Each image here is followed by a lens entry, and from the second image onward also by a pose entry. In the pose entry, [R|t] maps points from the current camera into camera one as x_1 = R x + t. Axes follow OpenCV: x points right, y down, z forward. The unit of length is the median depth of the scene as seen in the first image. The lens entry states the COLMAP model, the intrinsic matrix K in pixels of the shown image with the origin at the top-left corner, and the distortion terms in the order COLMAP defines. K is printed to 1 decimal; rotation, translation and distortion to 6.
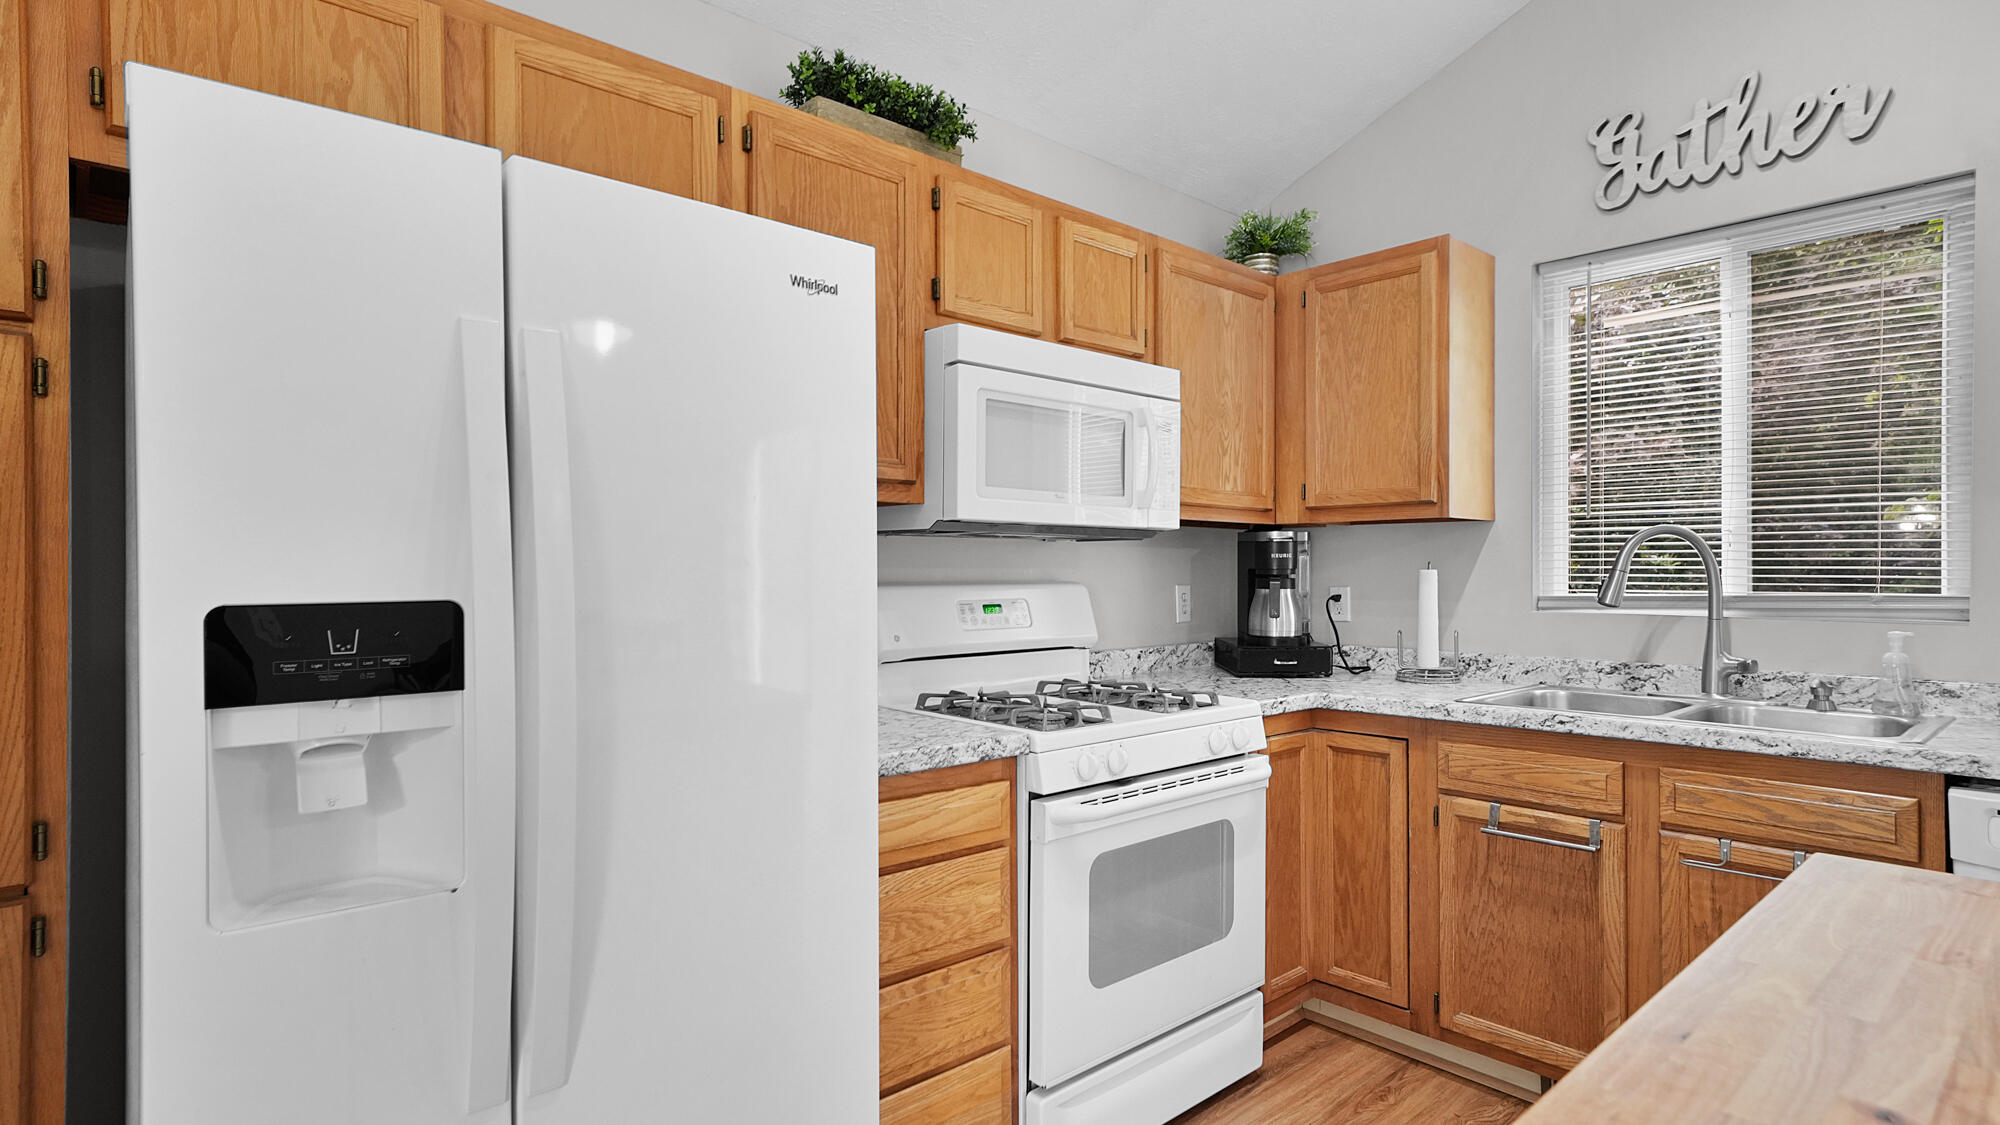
lens RADIAL K [[1041.3, 0, 995.0], [0, 1041.3, 562.7], [0, 0, 1]] dist [0.005315, 0.000784]
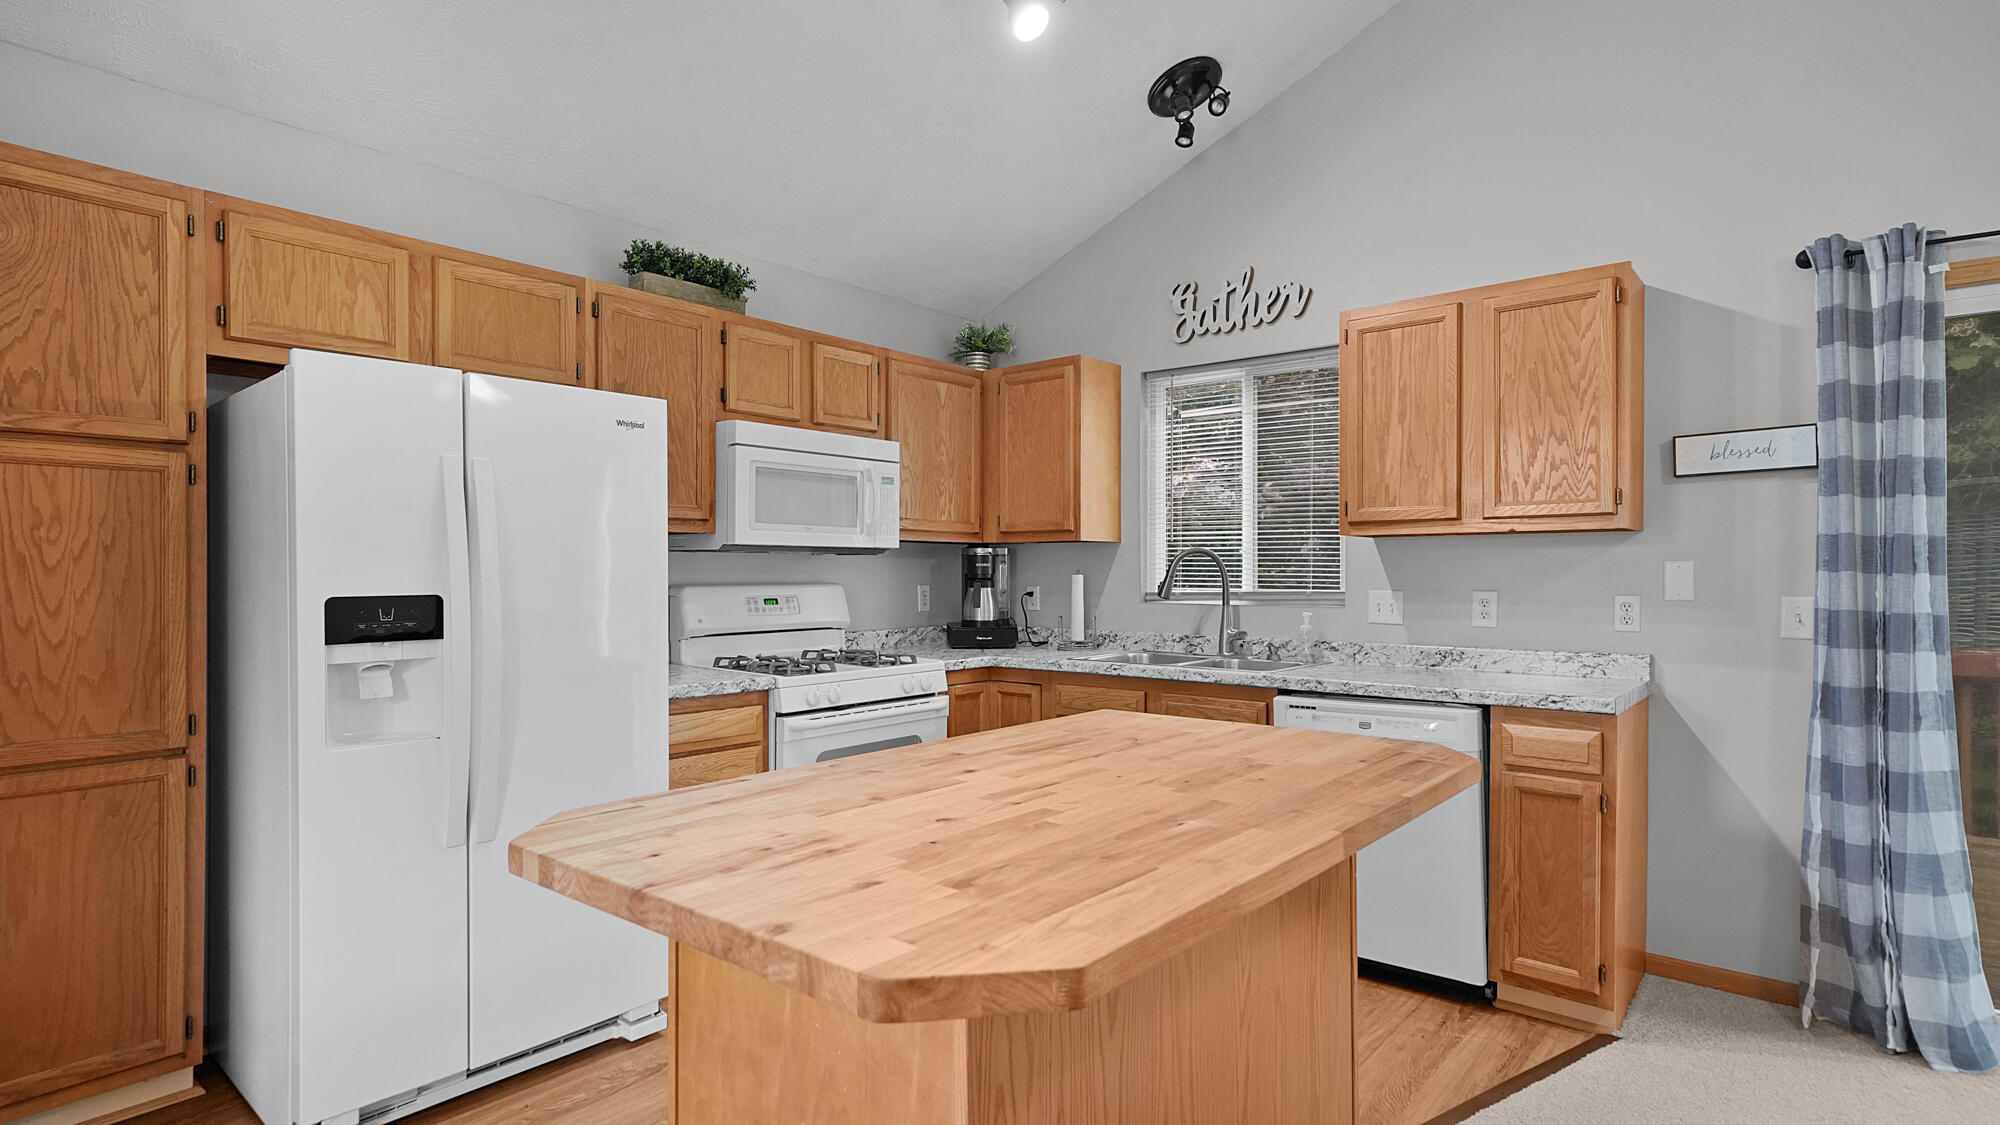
lens RADIAL K [[1023.9, 0, 1011.7], [0, 1023.9, 567.6], [0, 0, 1]] dist [-0.000919, -0.001611]
pose [[0.990163, 0.001799, 0.139910, 0.143838], [-0.002649, 0.999979, 0.005893, -0.014406], [-0.139897, -0.006206, 0.990147, -0.530054]]
